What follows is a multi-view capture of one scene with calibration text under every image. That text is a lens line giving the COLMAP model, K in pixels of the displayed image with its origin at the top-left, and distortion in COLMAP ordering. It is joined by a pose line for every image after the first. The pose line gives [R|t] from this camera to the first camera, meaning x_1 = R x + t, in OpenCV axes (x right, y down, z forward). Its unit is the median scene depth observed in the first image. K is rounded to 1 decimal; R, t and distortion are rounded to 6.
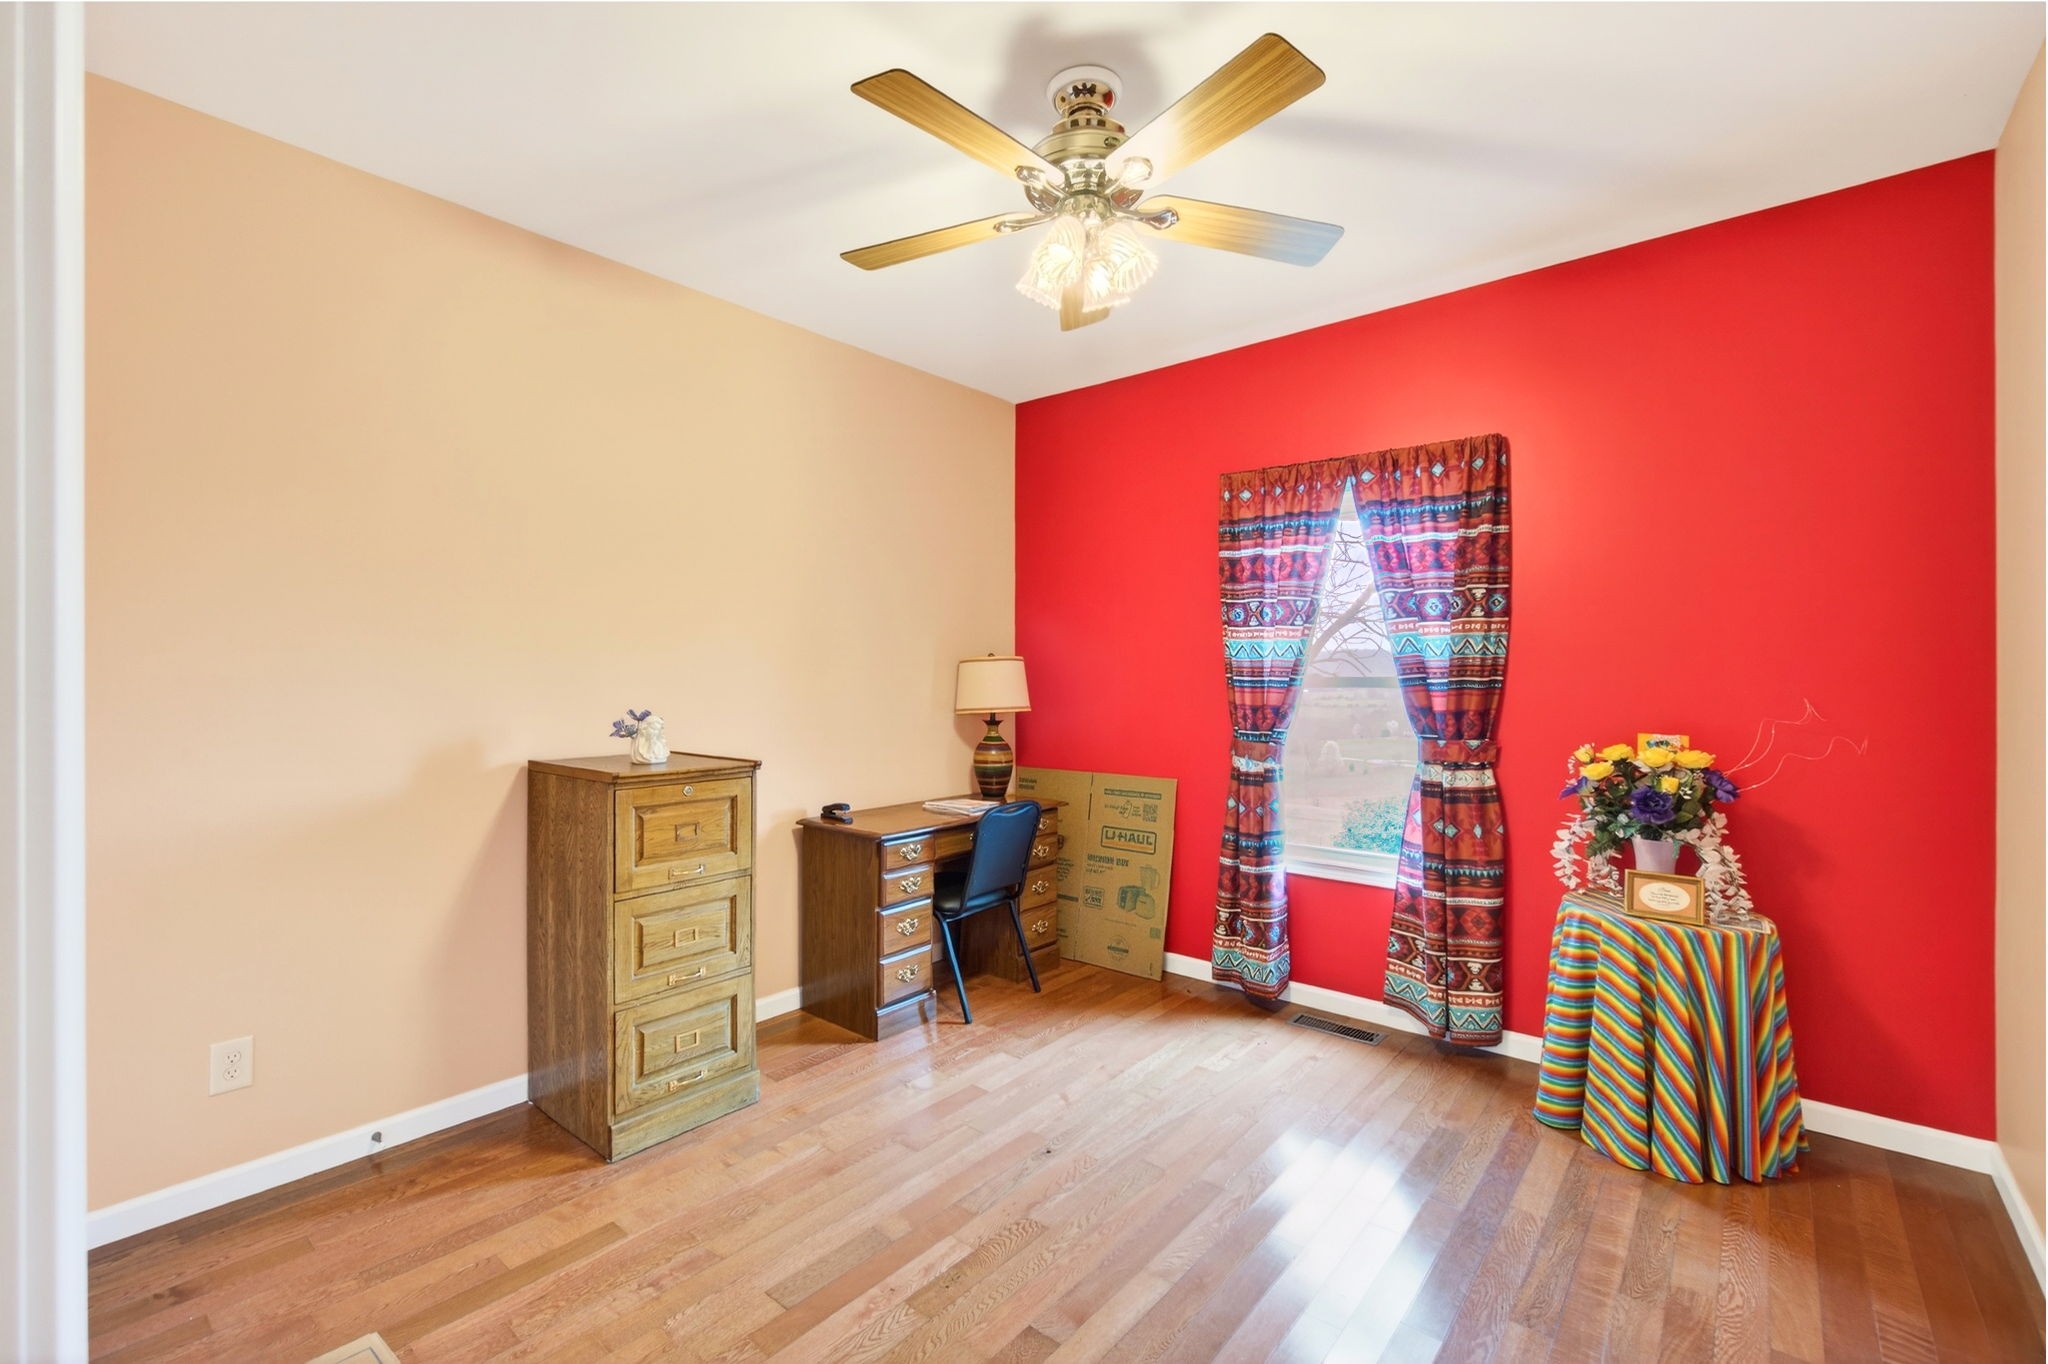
lens RADIAL K [[857.4, 0, 1024.0], [0, 857.4, 682.0], [0, 0, 1]] dist [0.000098, 0.000052]
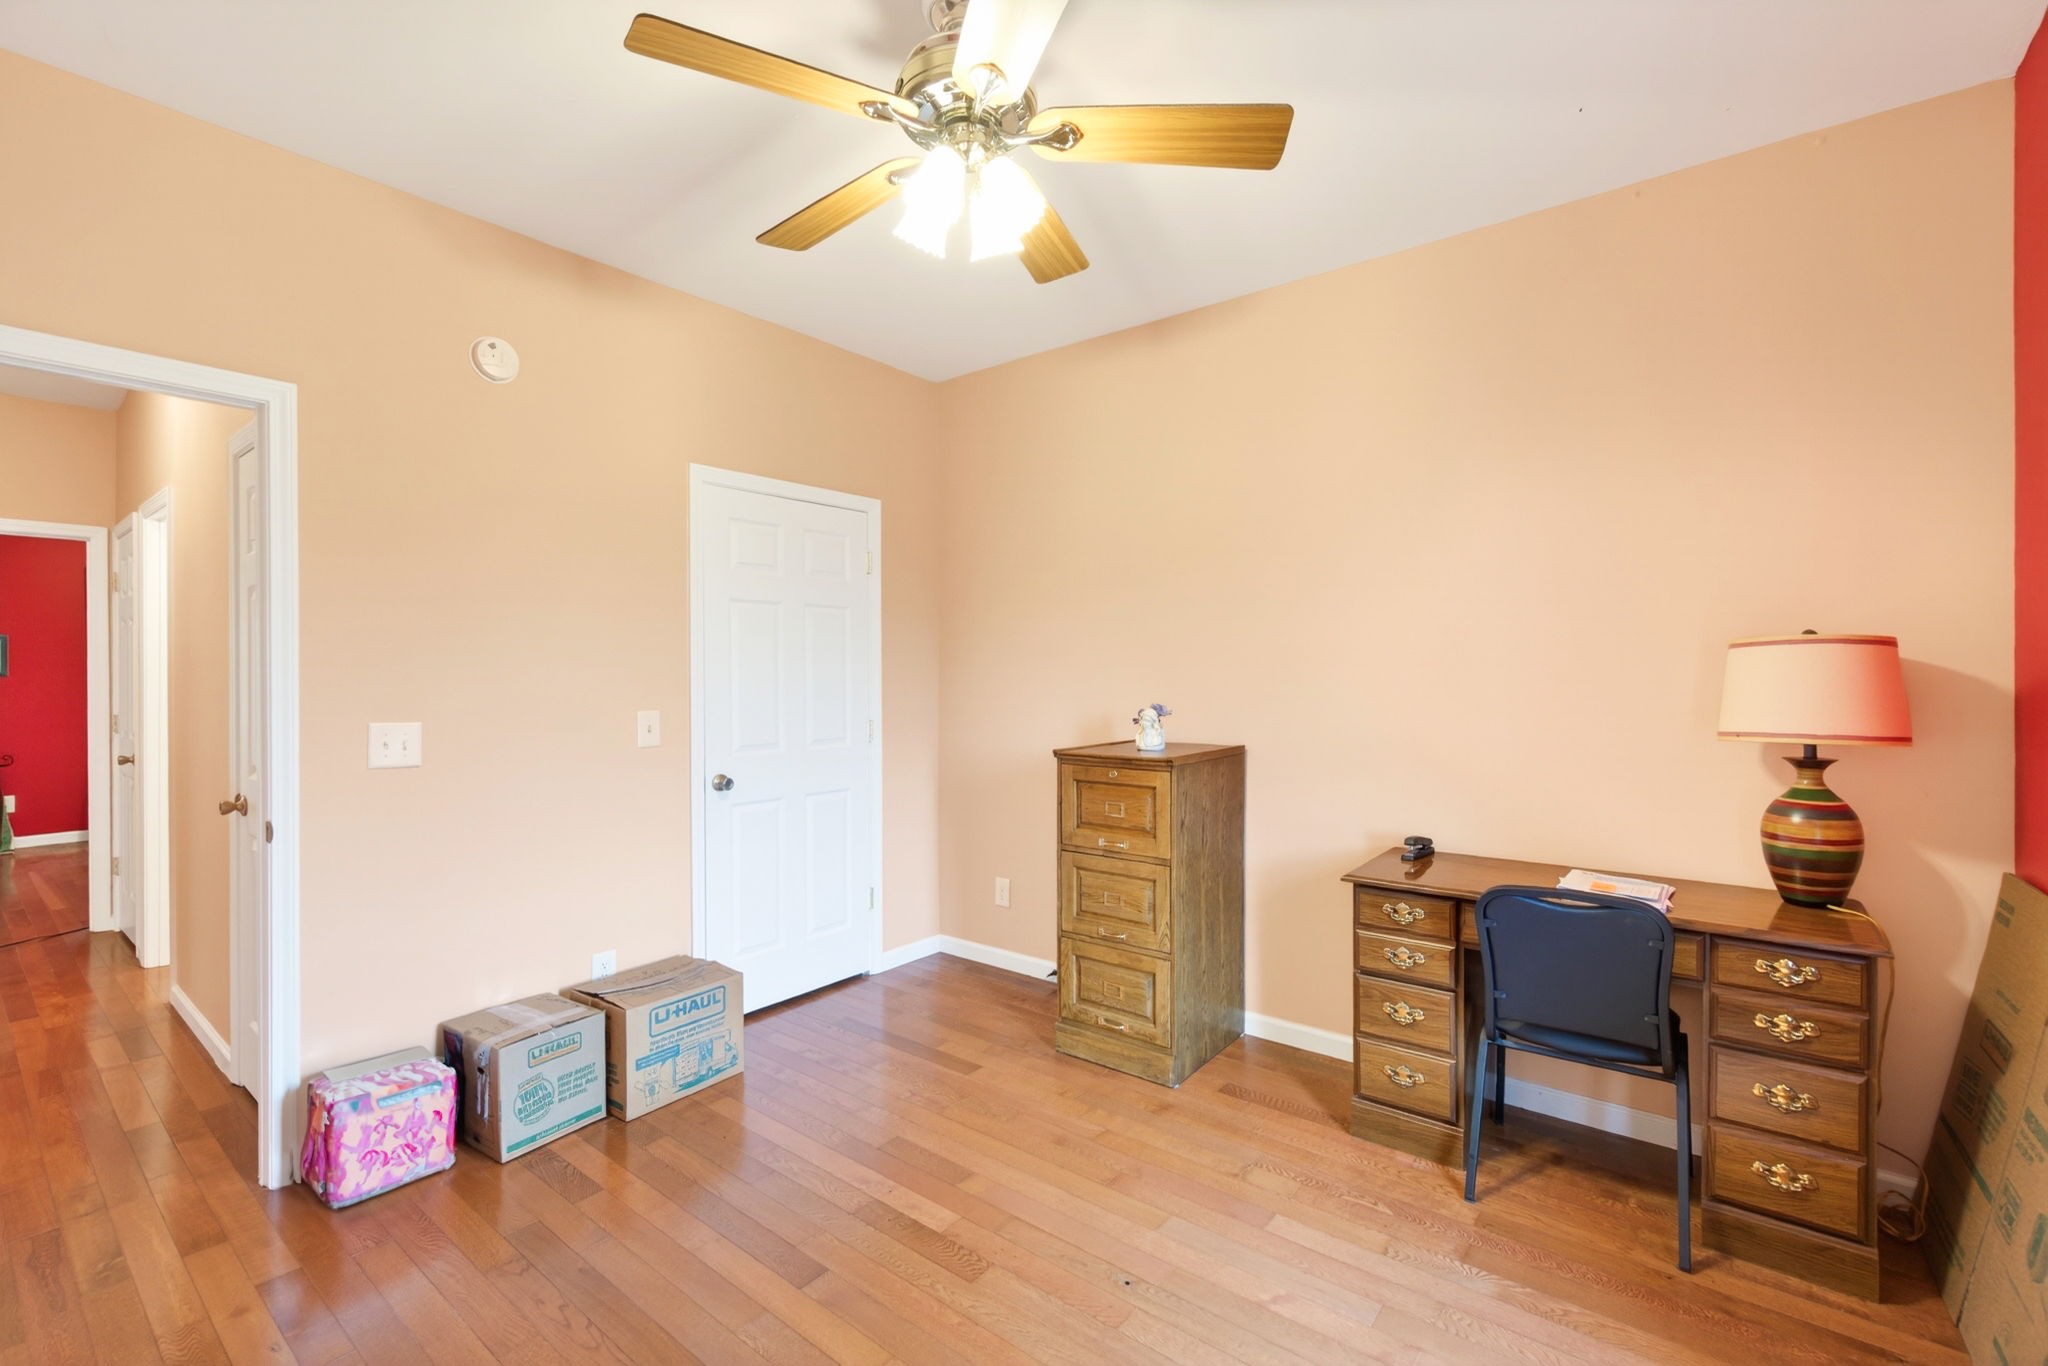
lens RADIAL K [[880.9, 0, 1018.3], [0, 880.9, 676.6], [0, 0, 1]] dist [-0.000462, -0.000120]
pose [[0.045957, 0.004174, -0.998935, 0.764741], [-0.004749, 0.999981, 0.003960, -0.007866], [0.998932, 0.004562, 0.045976, 0.798180]]
